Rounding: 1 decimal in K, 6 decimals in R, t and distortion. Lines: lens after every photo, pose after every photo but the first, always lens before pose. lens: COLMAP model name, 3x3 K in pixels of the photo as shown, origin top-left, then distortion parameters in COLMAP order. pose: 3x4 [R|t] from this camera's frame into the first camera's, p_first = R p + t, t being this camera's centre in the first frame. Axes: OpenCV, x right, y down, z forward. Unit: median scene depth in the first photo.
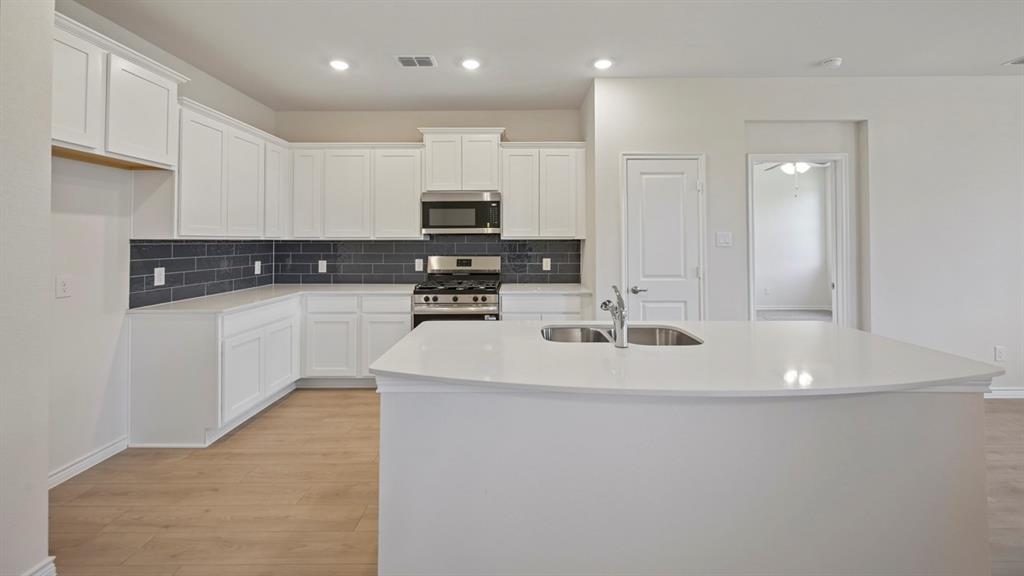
lens RADIAL K [[404.9, 0, 513.9], [0, 404.9, 234.3], [0, 0, 1]] dist [-0.000684, -0.000078]
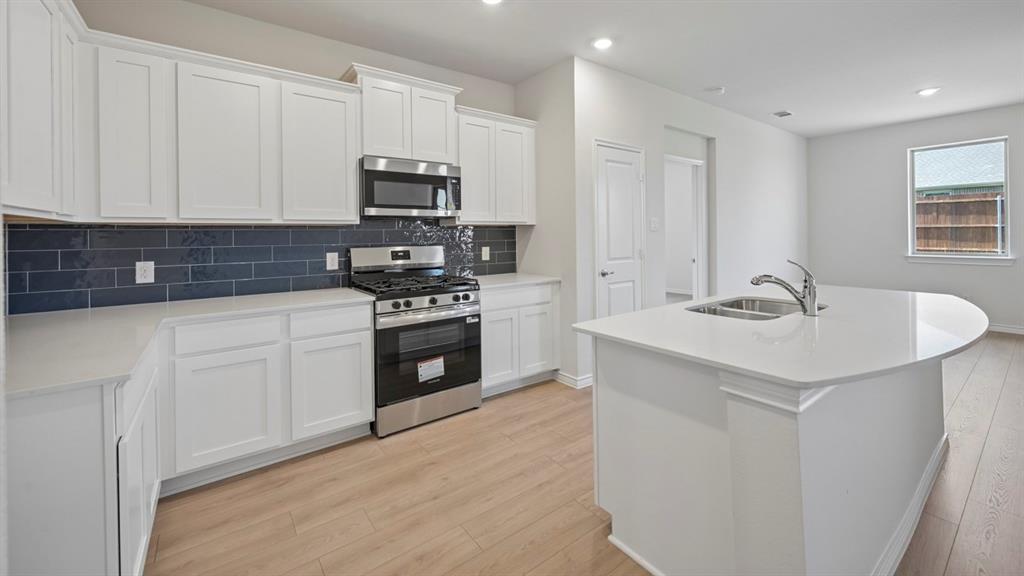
lens RADIAL K [[404.9, 0, 513.9], [0, 404.9, 234.3], [0, 0, 1]] dist [-0.000684, -0.000078]
pose [[0.797838, -0.007670, 0.602823, -0.444925], [0.000877, 0.999933, 0.011562, 0.023941], [-0.602871, -0.008696, 0.797791, 0.281692]]
